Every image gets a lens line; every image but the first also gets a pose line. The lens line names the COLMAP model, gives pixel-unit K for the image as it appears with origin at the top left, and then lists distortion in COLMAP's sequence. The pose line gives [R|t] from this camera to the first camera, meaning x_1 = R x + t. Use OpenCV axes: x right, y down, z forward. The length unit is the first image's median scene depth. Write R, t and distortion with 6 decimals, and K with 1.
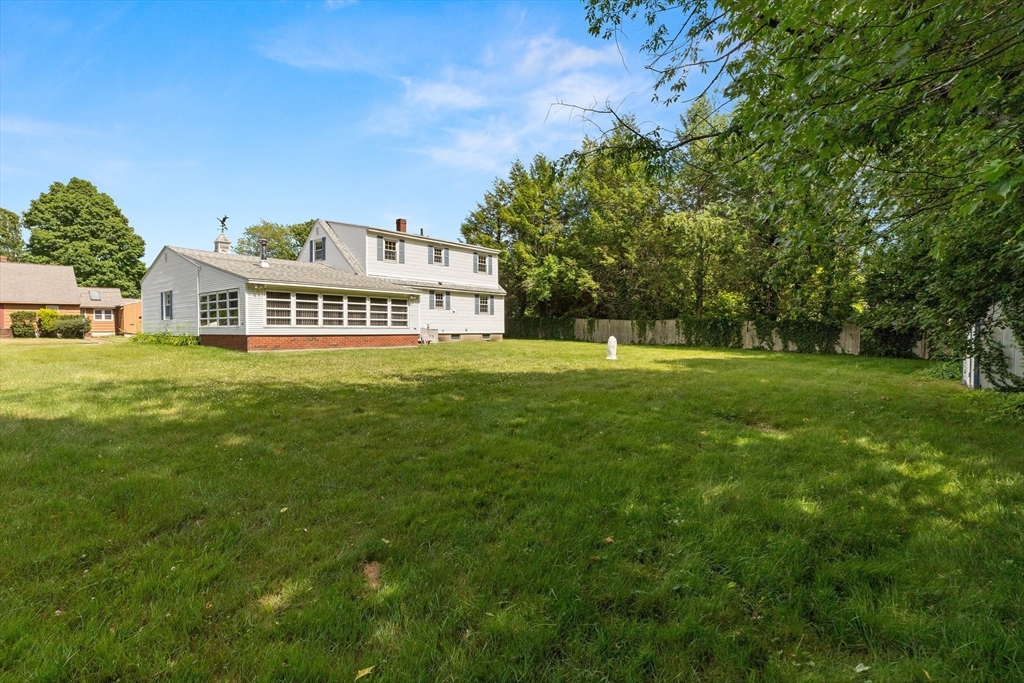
lens RADIAL K [[475.6, 0, 512.0], [0, 475.6, 341.5], [0, 0, 1]] dist [0.002980, 0.000084]
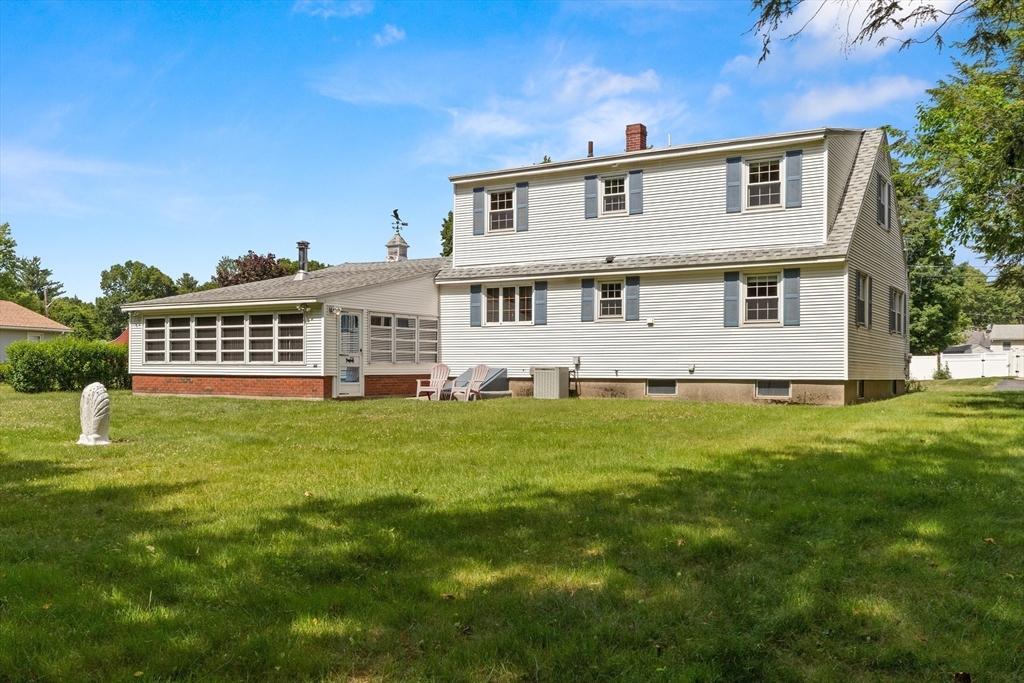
lens RADIAL K [[934.1, 0, 513.3], [0, 934.1, 378.0], [0, 0, 1]] dist [0.000125, 0.003119]
pose [[0.159792, 0.007187, -0.987124, 0.680874], [-0.029689, 0.999556, 0.002471, -0.017541], [0.986704, 0.028912, 0.159935, 0.820113]]
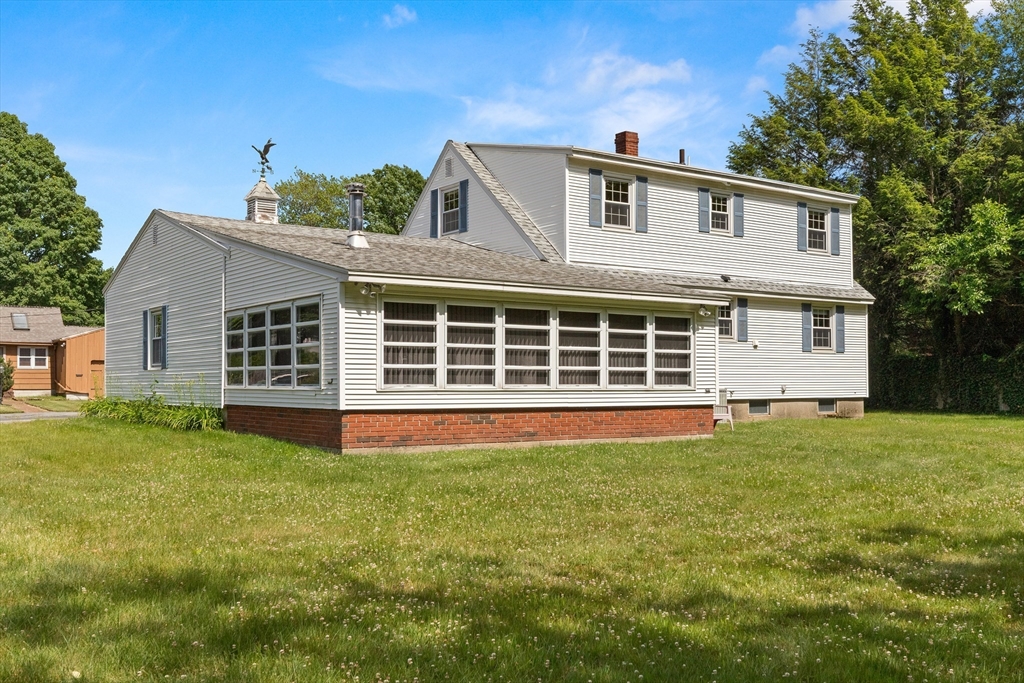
lens RADIAL K [[978.3, 0, 511.9], [0, 978.3, 372.9], [0, 0, 1]] dist [0.006282, 0.021865]
pose [[0.968229, -0.002258, -0.250055, -0.123213], [-0.006307, 0.999421, -0.033444, -0.010890], [0.249985, 0.033959, 0.967654, 0.137547]]
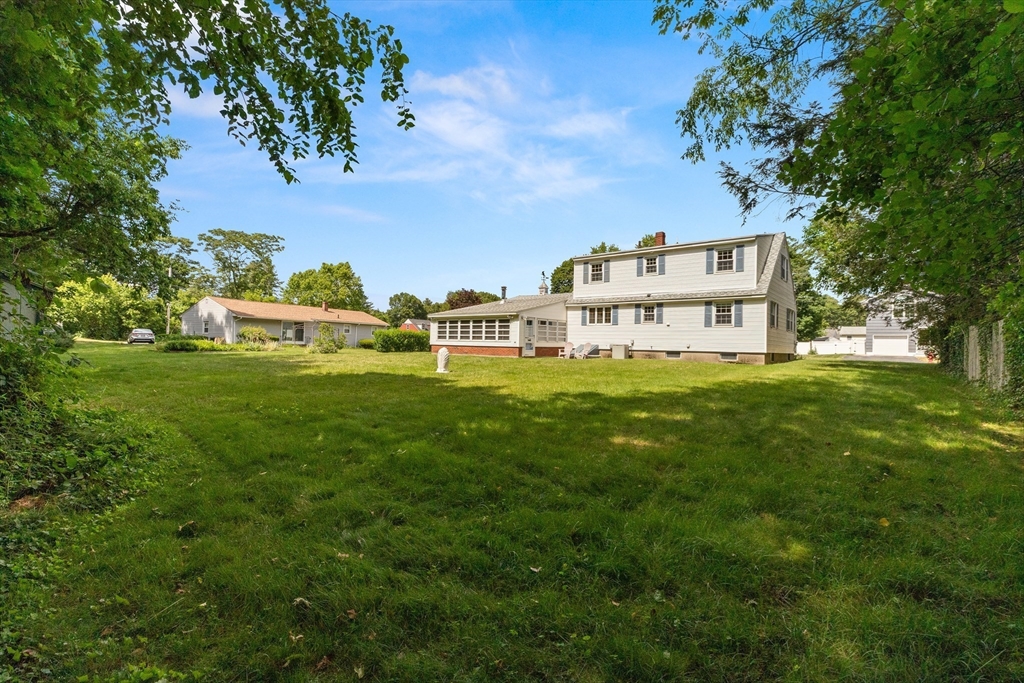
lens RADIAL K [[465.9, 0, 512.0], [0, 465.9, 341.5], [0, 0, 1]] dist [0.000039, -0.000030]
pose [[0.019165, -0.009364, -0.999772, 0.769871], [-0.046638, 0.998859, -0.010249, -0.012694], [0.998728, 0.046824, 0.018707, 0.755948]]
